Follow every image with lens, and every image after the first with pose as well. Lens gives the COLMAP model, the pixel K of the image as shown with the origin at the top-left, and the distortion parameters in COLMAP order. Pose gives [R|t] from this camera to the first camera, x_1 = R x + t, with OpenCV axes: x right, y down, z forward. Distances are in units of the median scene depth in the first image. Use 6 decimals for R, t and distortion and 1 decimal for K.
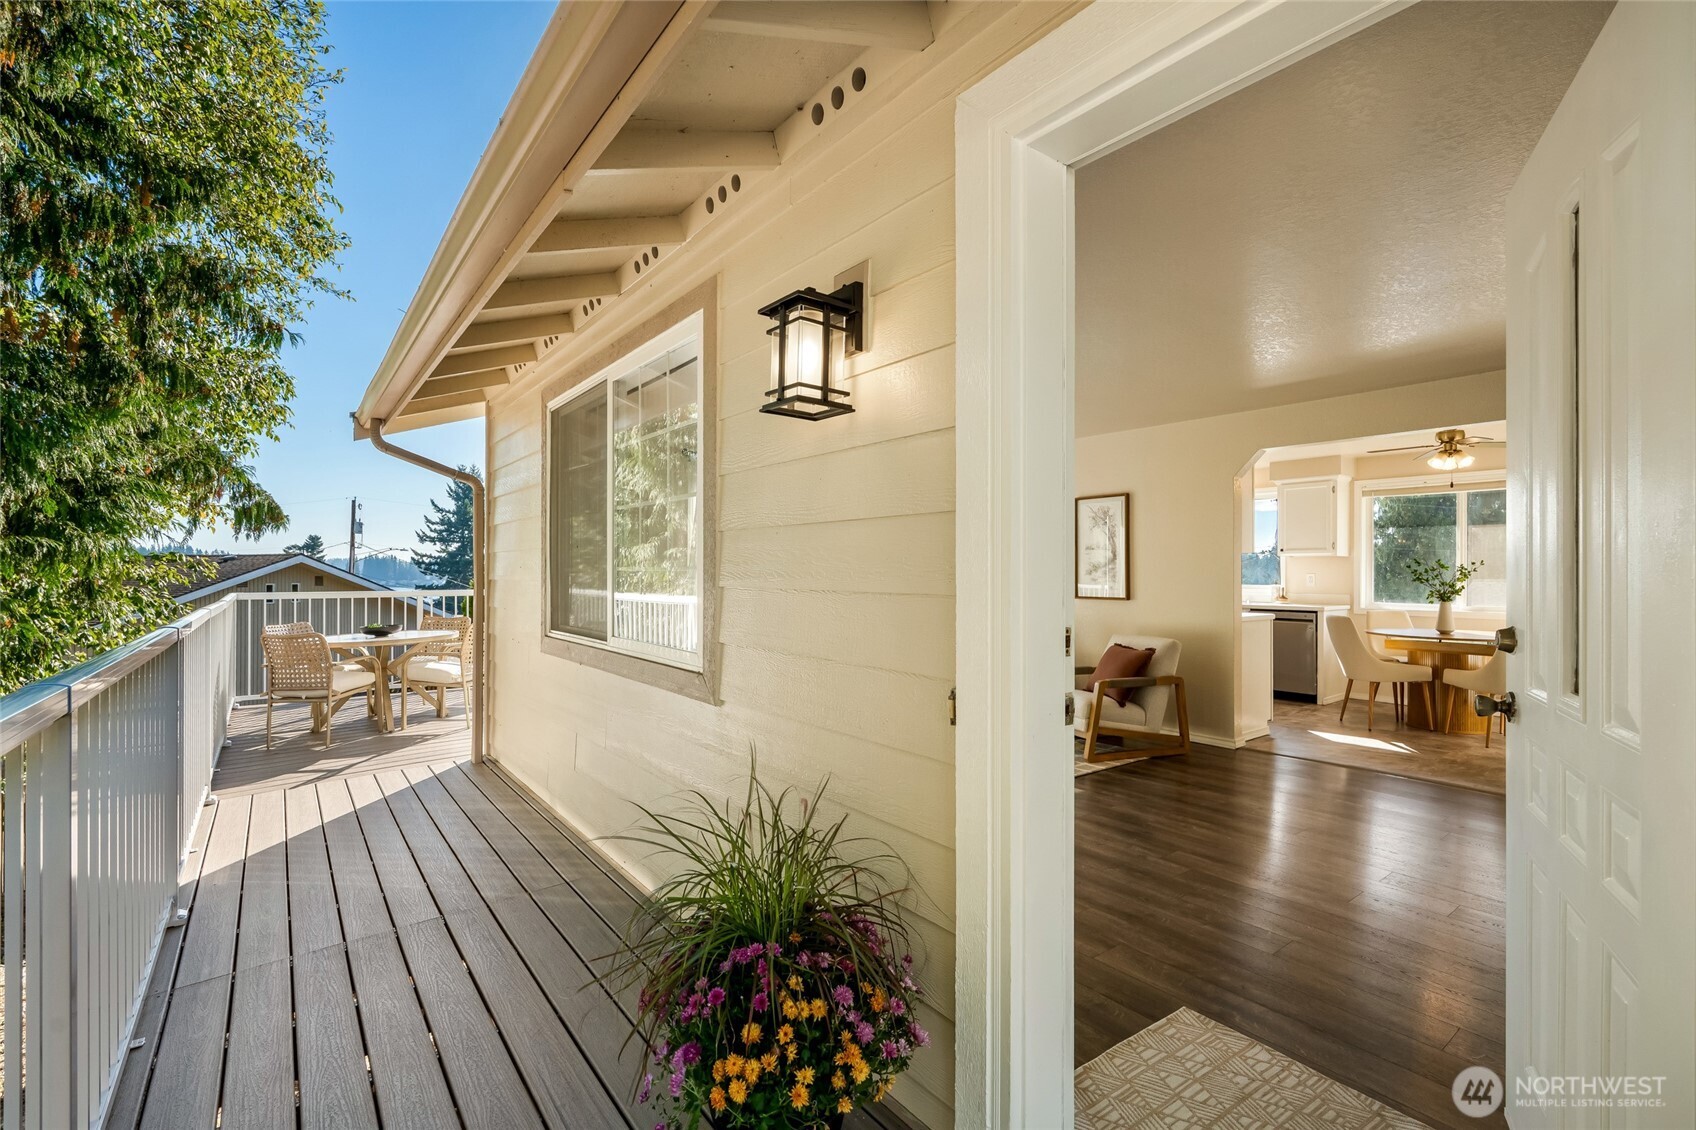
lens RADIAL K [[713.1, 0, 825.1], [0, 713.1, 579.1], [0, 0, 1]] dist [0.000304, -0.006112]
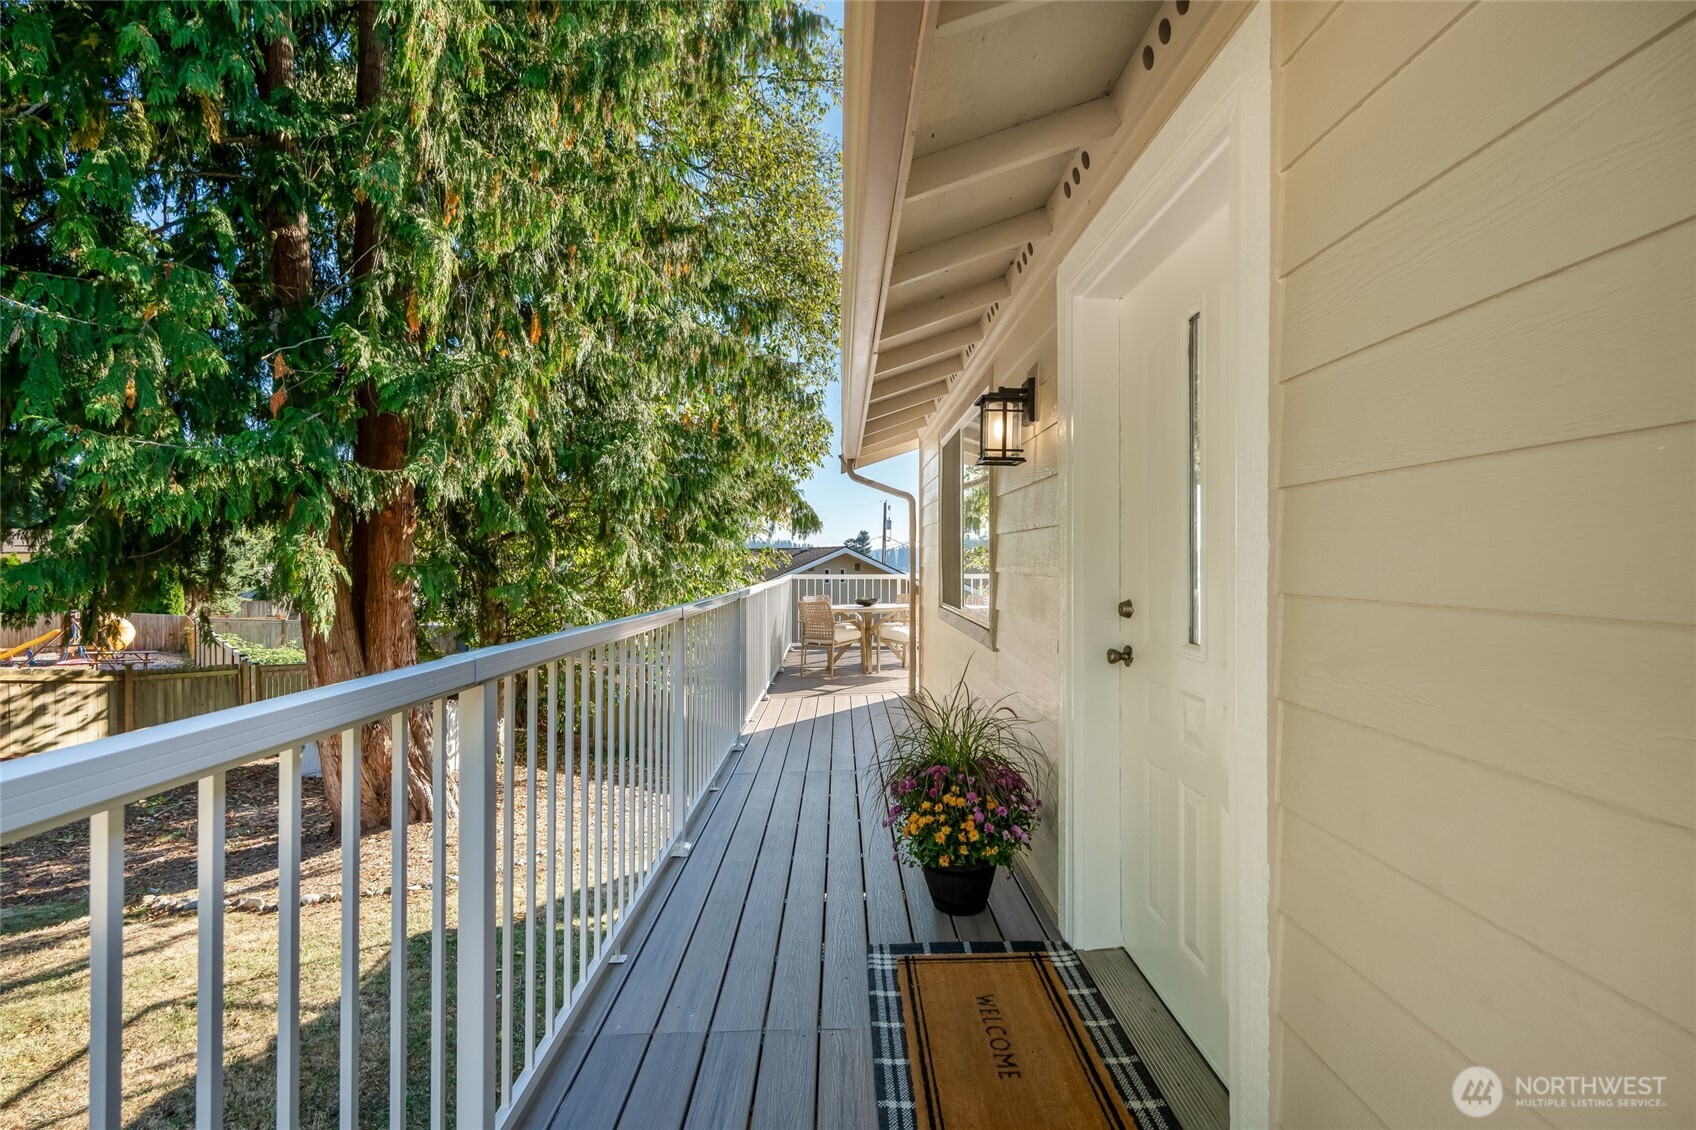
lens RADIAL K [[698.6, 0, 848.0], [0, 698.6, 565.0], [0, 0, 1]] dist [-0.000324, -0.005967]
pose [[0.799259, 0.002962, -0.600980, 0.203207], [-0.004347, 0.999990, -0.000852, -0.000217], [0.600971, 0.003293, 0.799264, -0.147649]]
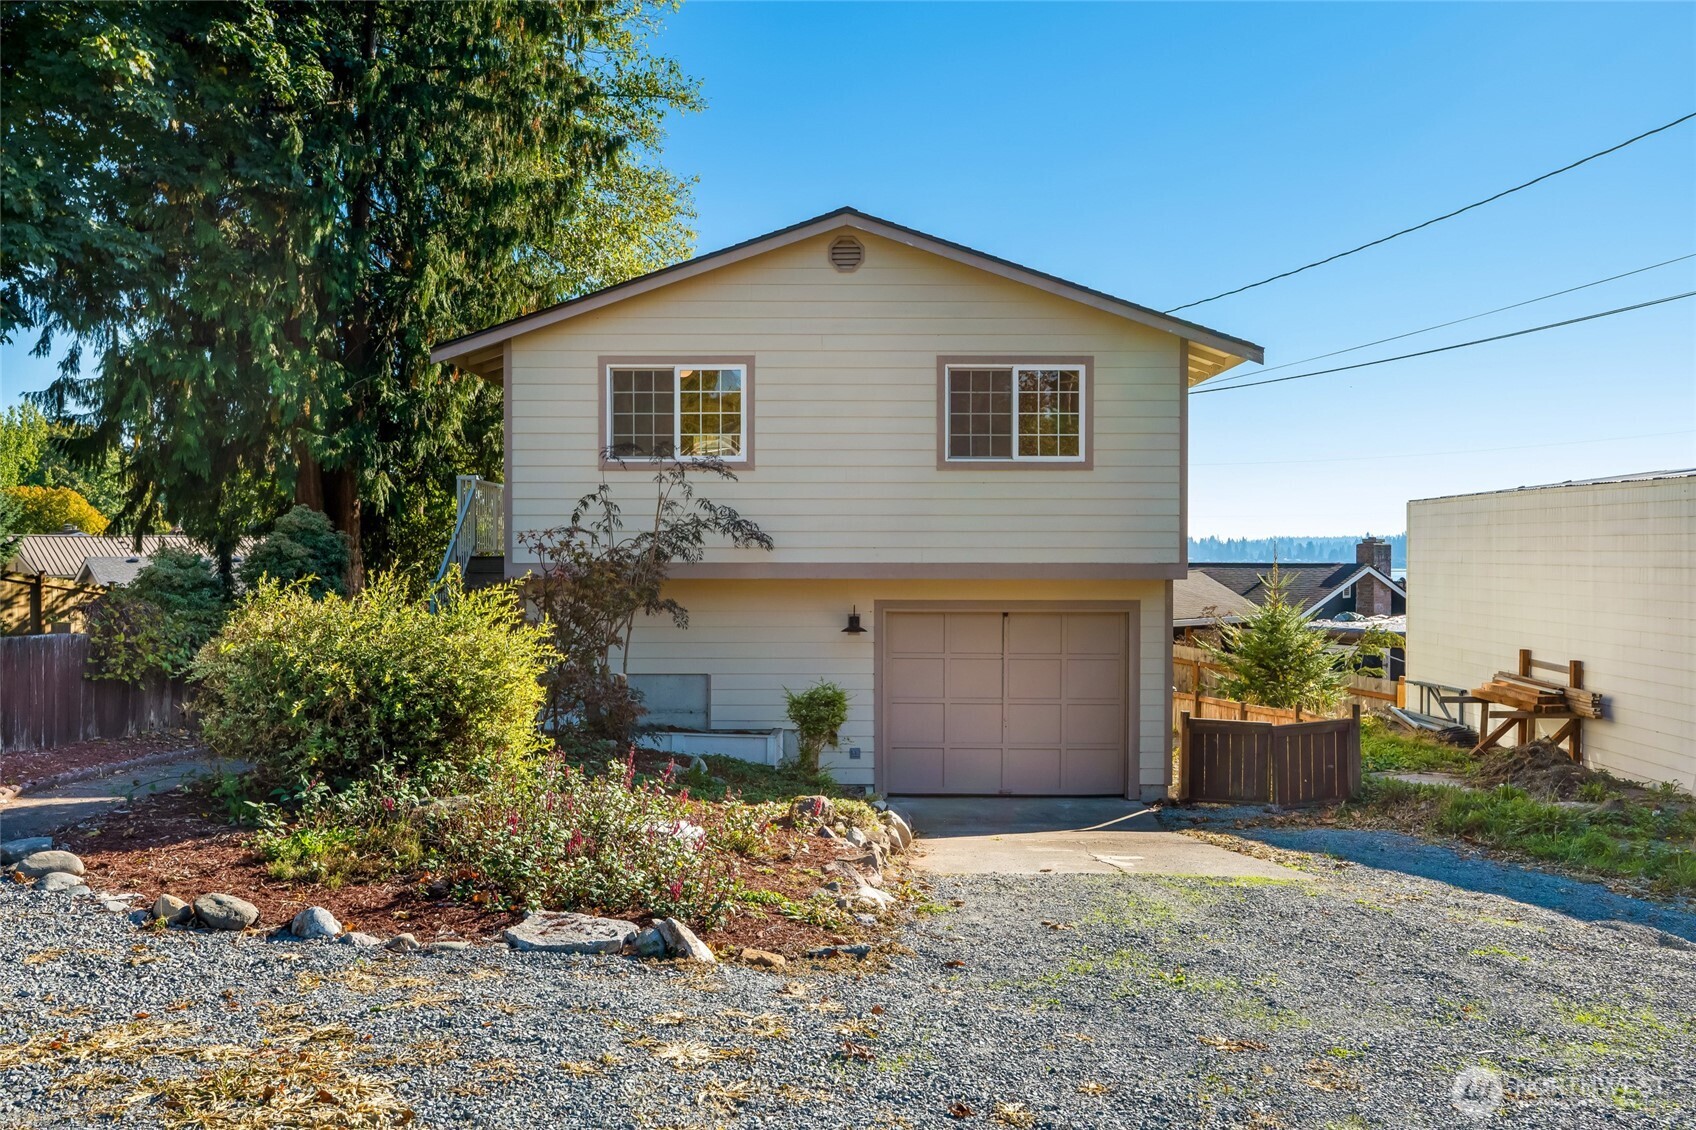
lens RADIAL K [[1479.1, 0, 848.0], [0, 1479.1, 565.0], [0, 0, 1]] dist [0.004372, 0.001364]
pose [[0.765107, 0.007282, -0.643862, 3.214146], [-0.004980, 0.999973, 0.005391, 0.216051], [0.643884, -0.000918, 0.765123, -2.424986]]
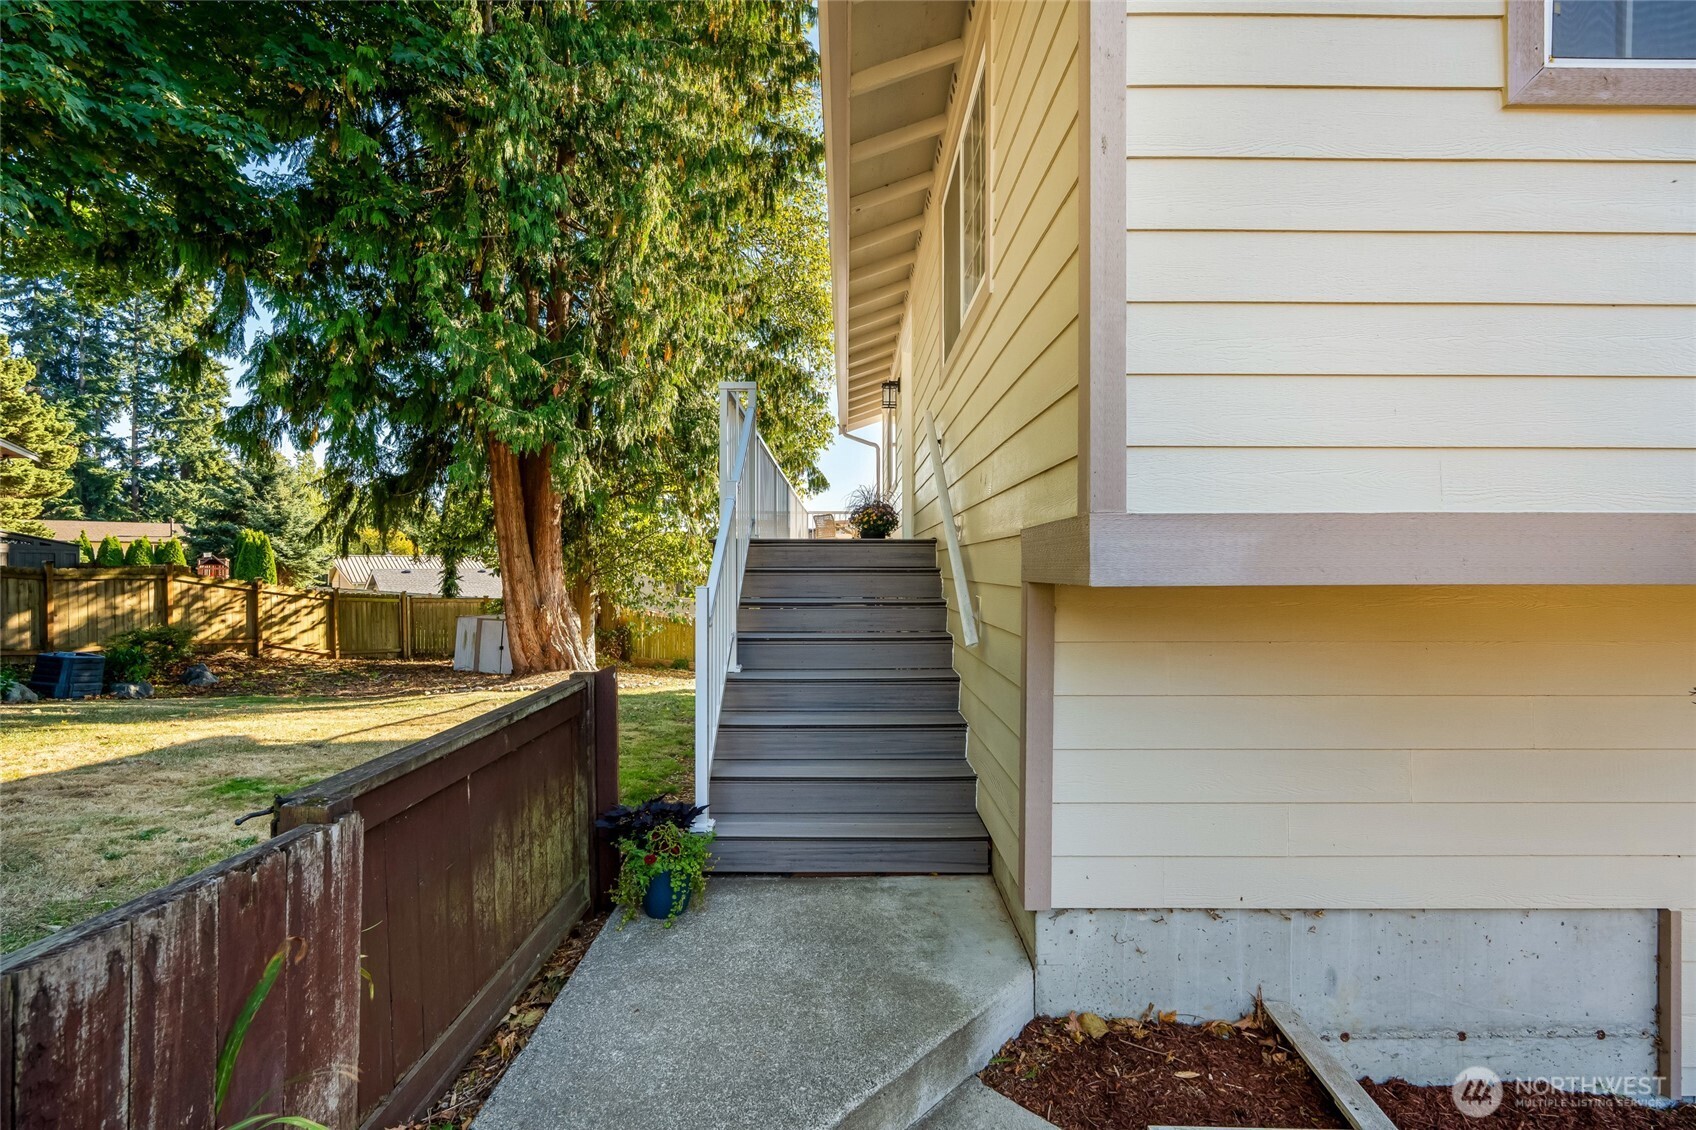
lens RADIAL K [[713.1, 0, 825.1], [0, 713.1, 579.1], [0, 0, 1]] dist [0.000304, -0.006112]
pose [[0.774034, 0.007737, -0.633097, 0.778541], [-0.008749, 0.999961, 0.001524, 0.263610], [0.633084, 0.004359, 0.774071, -0.854109]]
